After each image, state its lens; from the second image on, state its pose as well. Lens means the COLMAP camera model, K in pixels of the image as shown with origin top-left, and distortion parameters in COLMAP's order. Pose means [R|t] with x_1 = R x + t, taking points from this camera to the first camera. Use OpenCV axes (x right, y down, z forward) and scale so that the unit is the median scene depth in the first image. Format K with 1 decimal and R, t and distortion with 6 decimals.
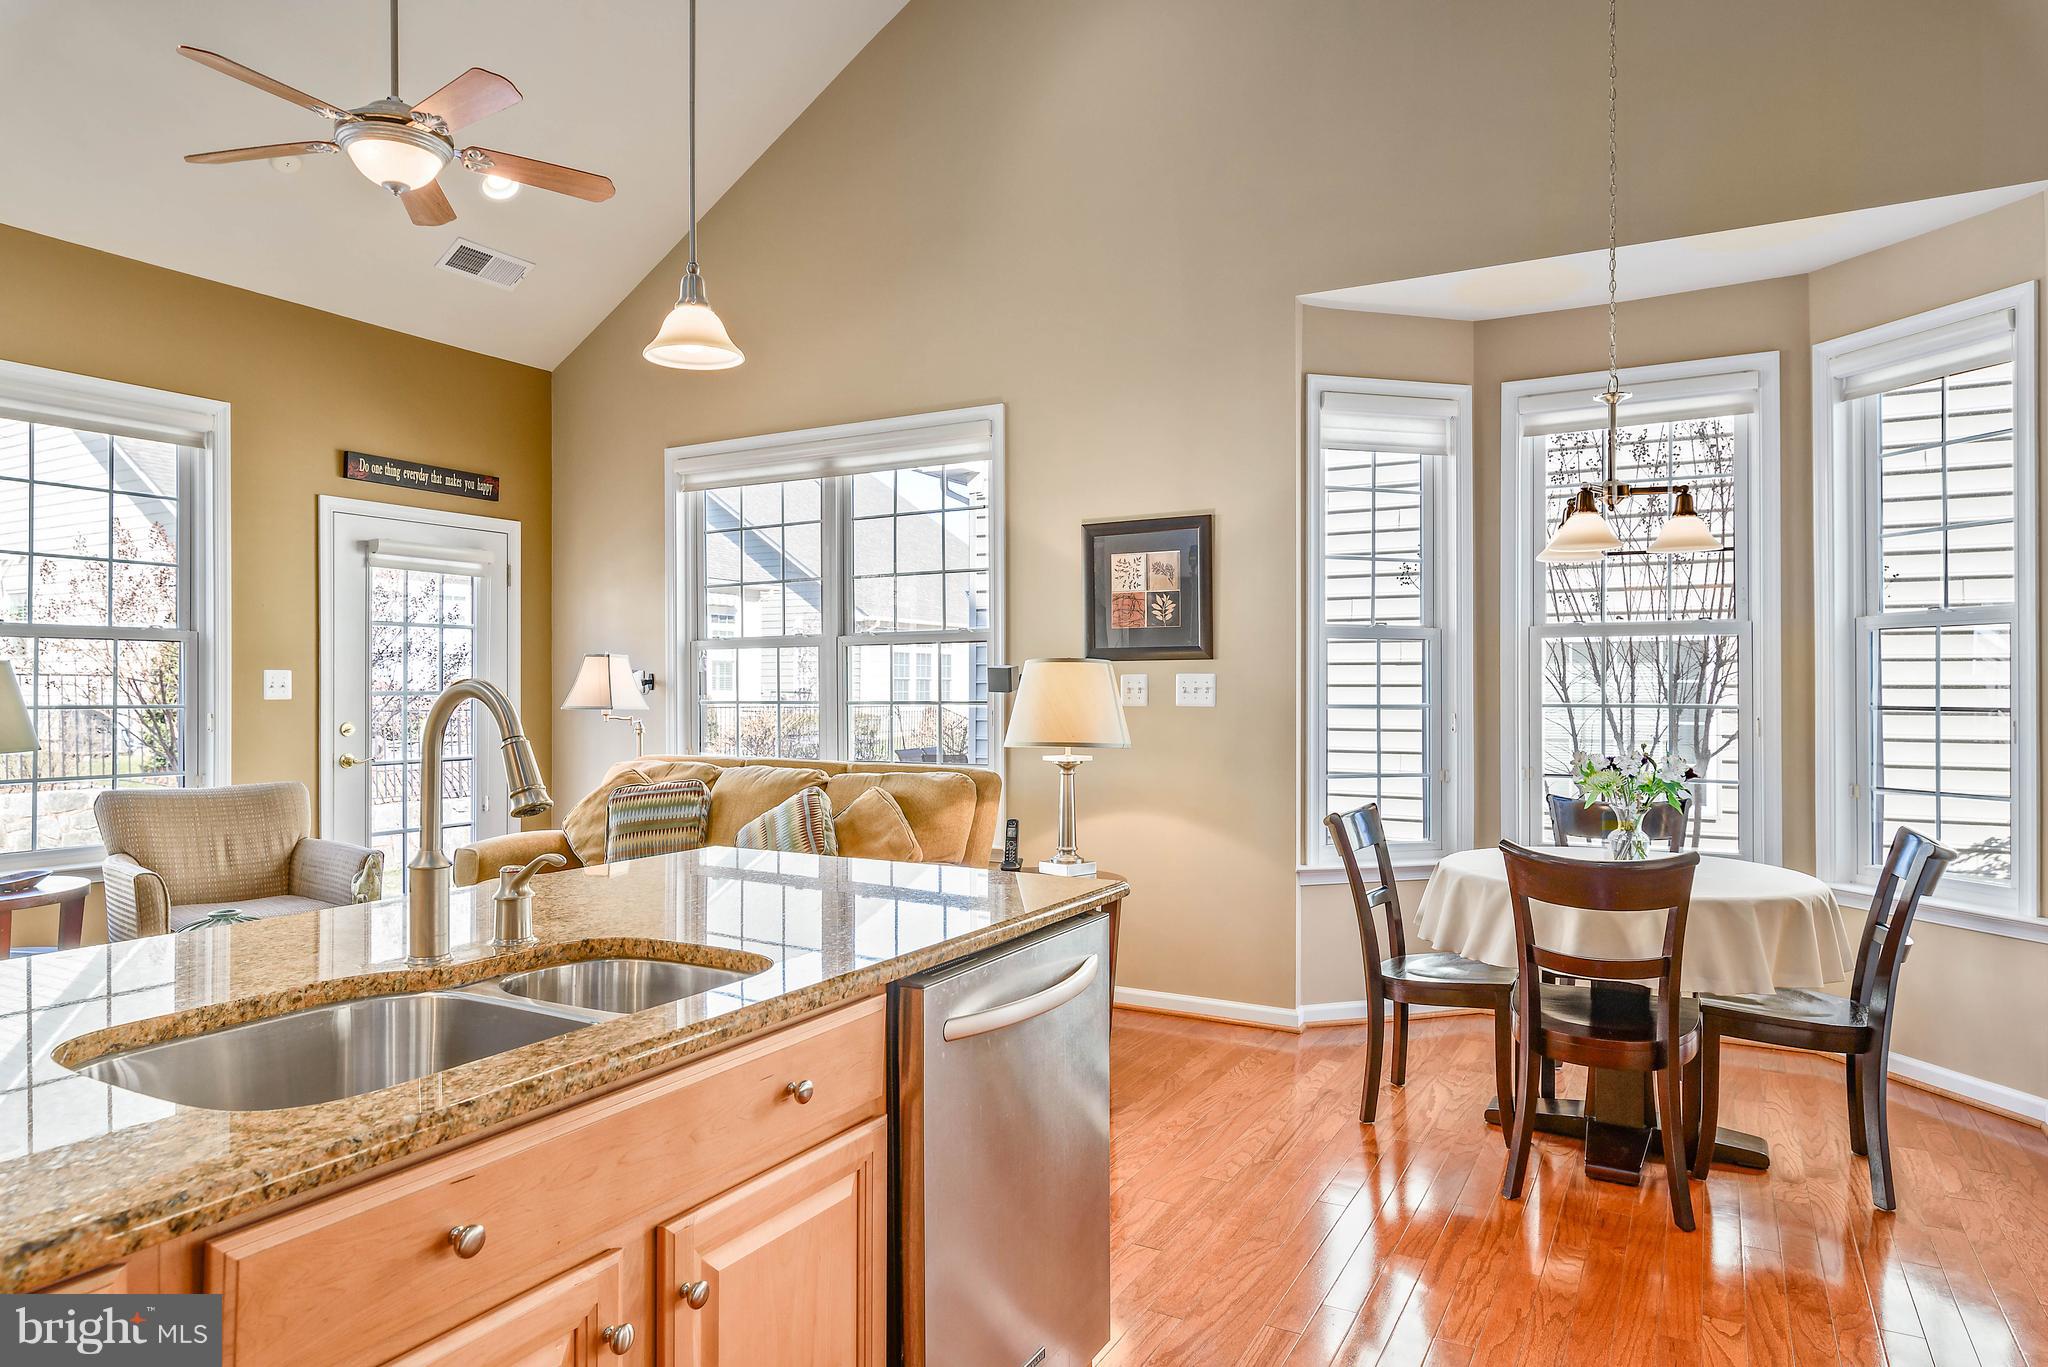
lens RADIAL K [[1216.9, 0, 1027.2], [0, 1216.9, 683.8], [0, 0, 1]] dist [0.000624, -0.004861]
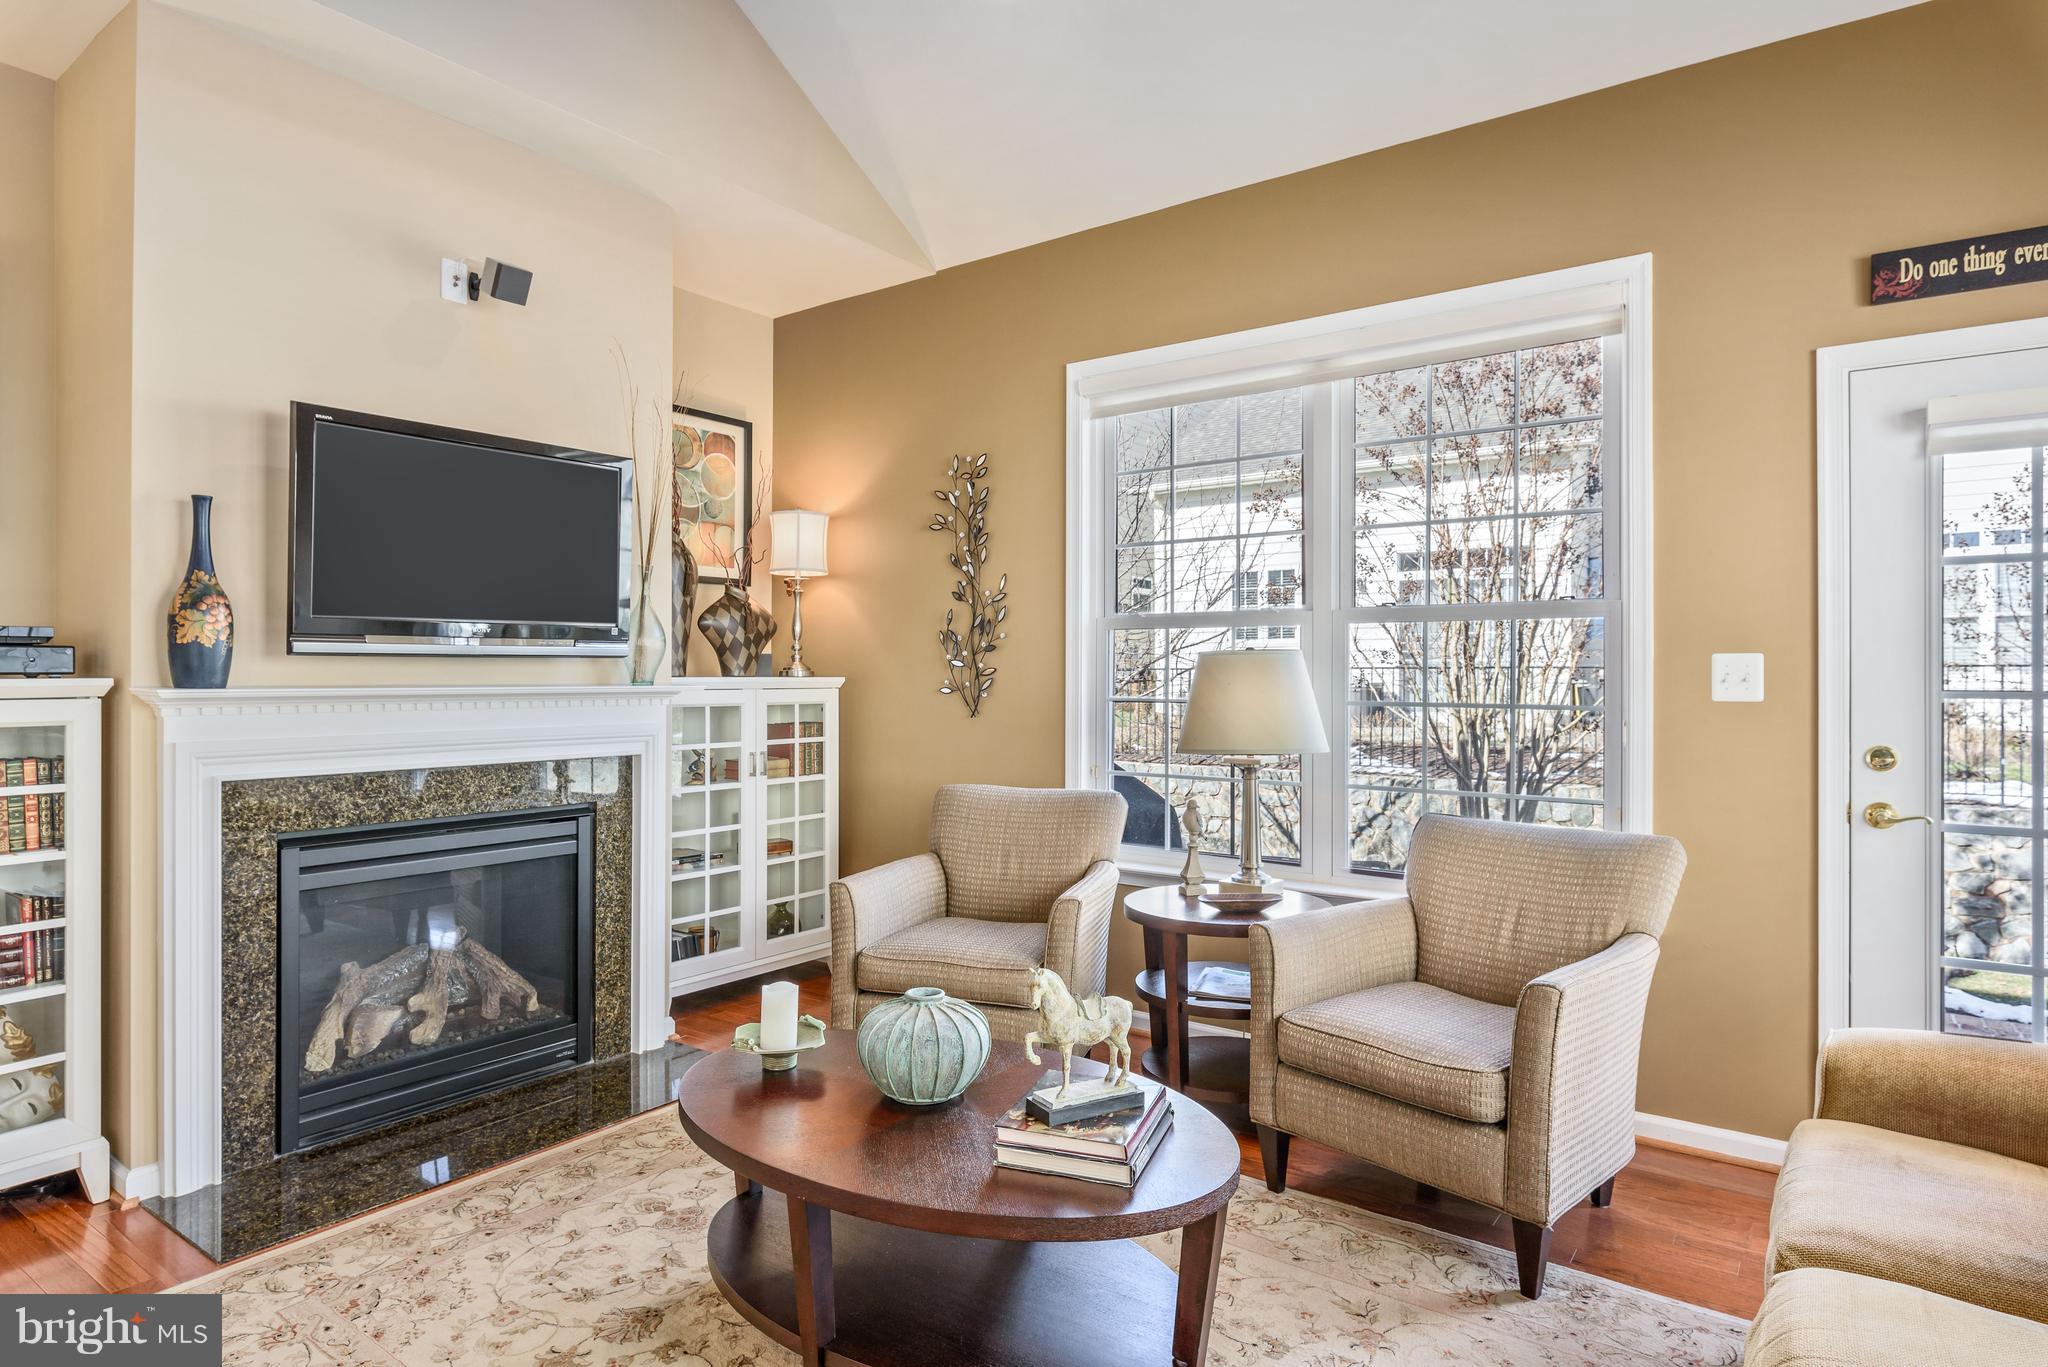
lens RADIAL K [[1149.2, 0, 1029.9], [0, 1149.2, 675.4], [0, 0, 1]] dist [0.000733, -0.002335]
pose [[-0.125110, -0.003224, -0.992138, 0.007573], [-0.000686, 0.999995, -0.003163, 0.001881], [0.992143, 0.000285, -0.125111, 0.719589]]
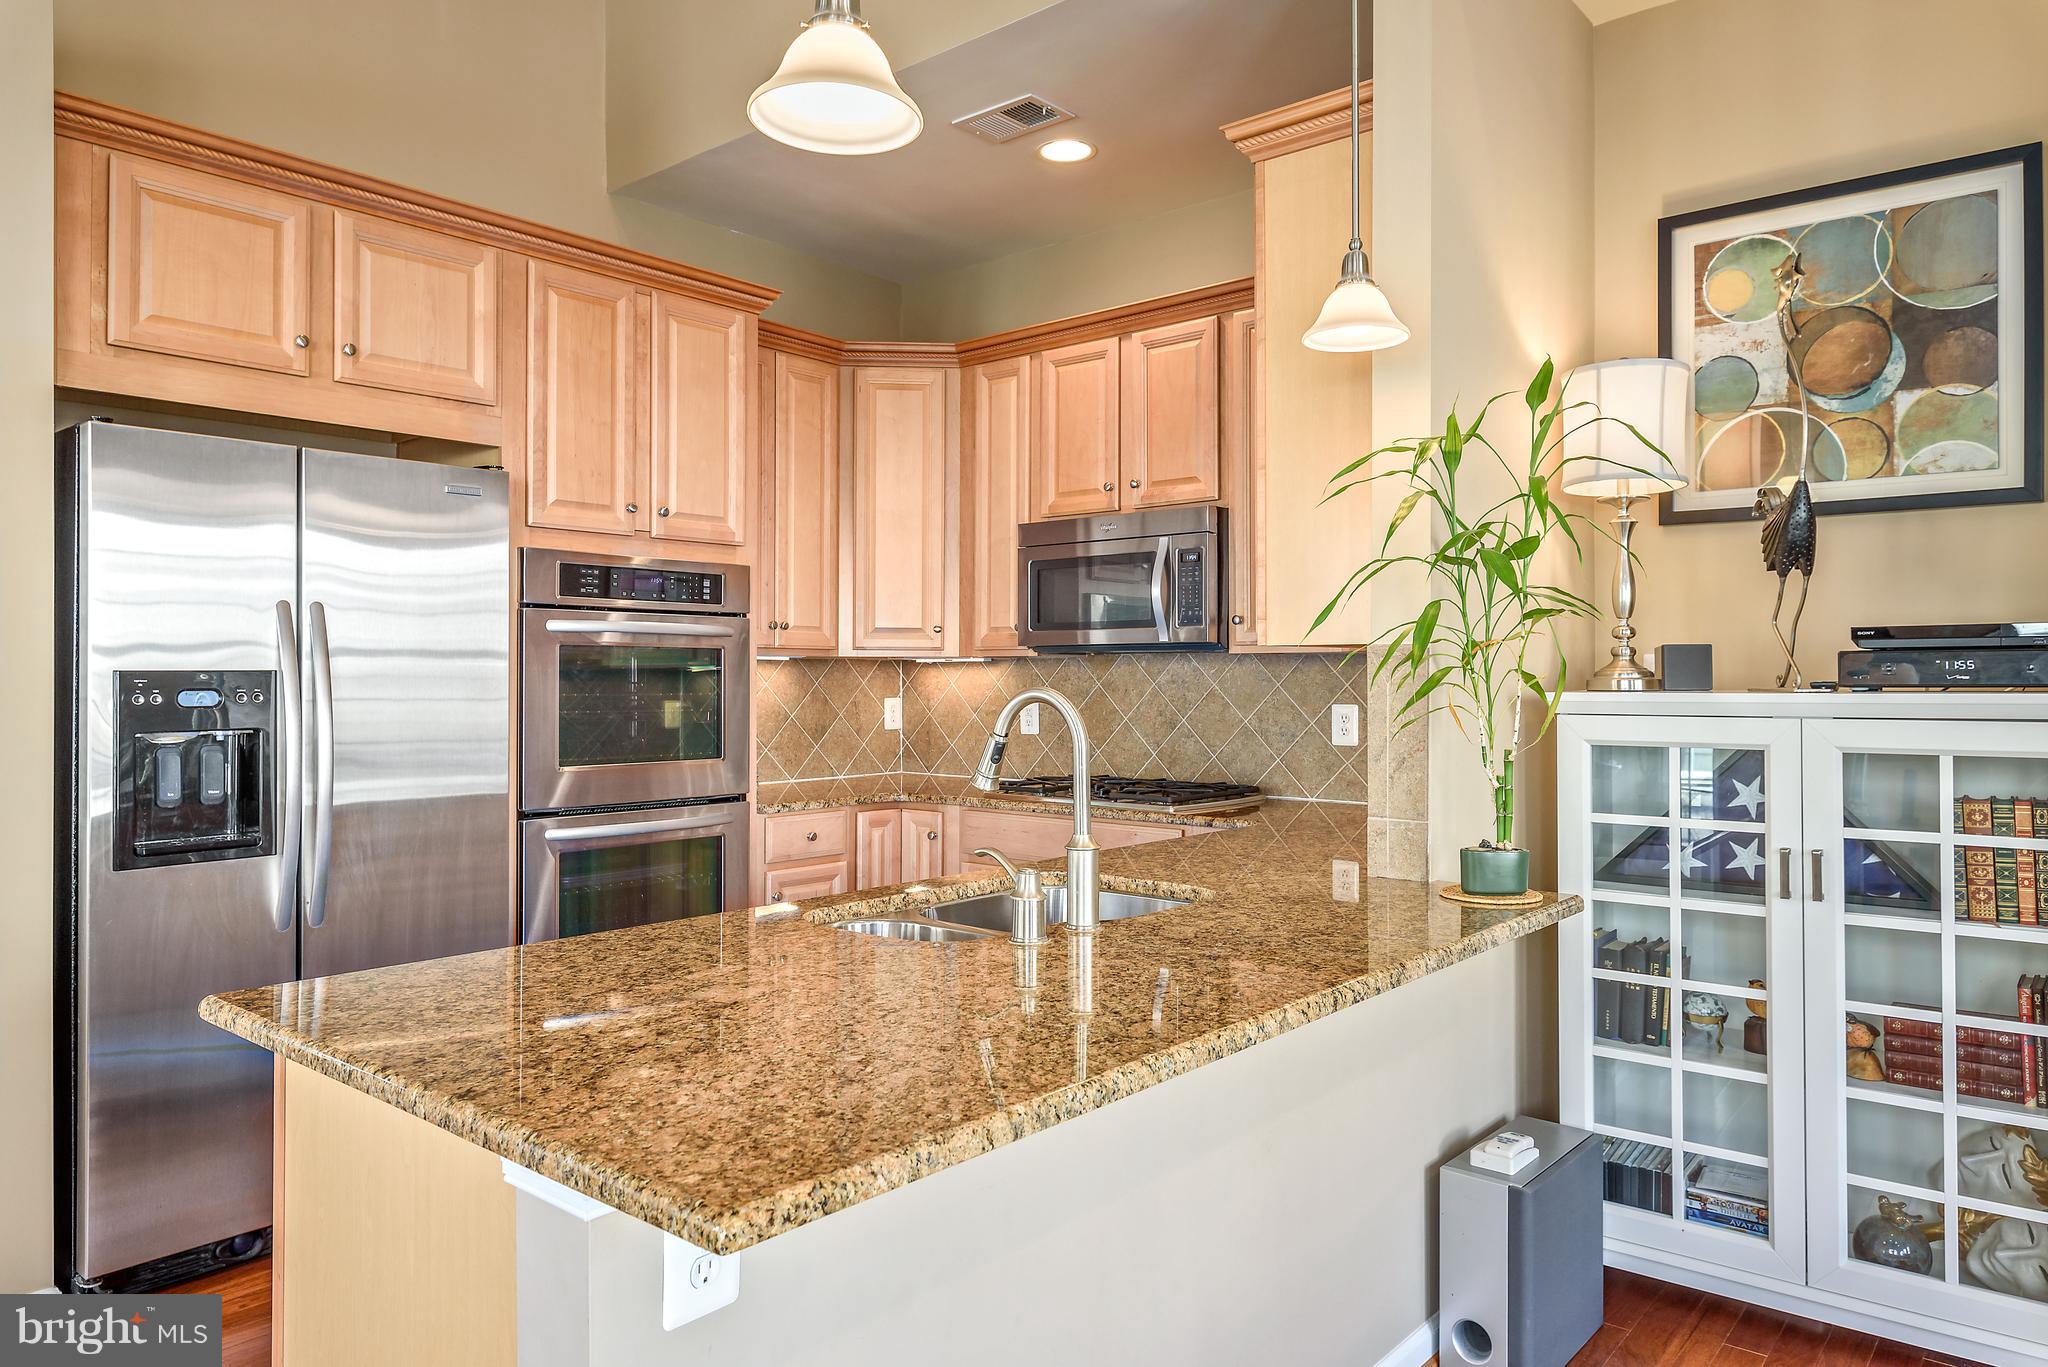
lens RADIAL K [[1329.0, 0, 990.3], [0, 1329.0, 663.7], [0, 0, 1]] dist [0.002481, 0.000240]
pose [[-0.980088, 0.000653, 0.198563, -0.200850], [-0.000820, 0.999973, -0.007333, -0.004440], [-0.198562, -0.007350, -0.980061, 0.714589]]
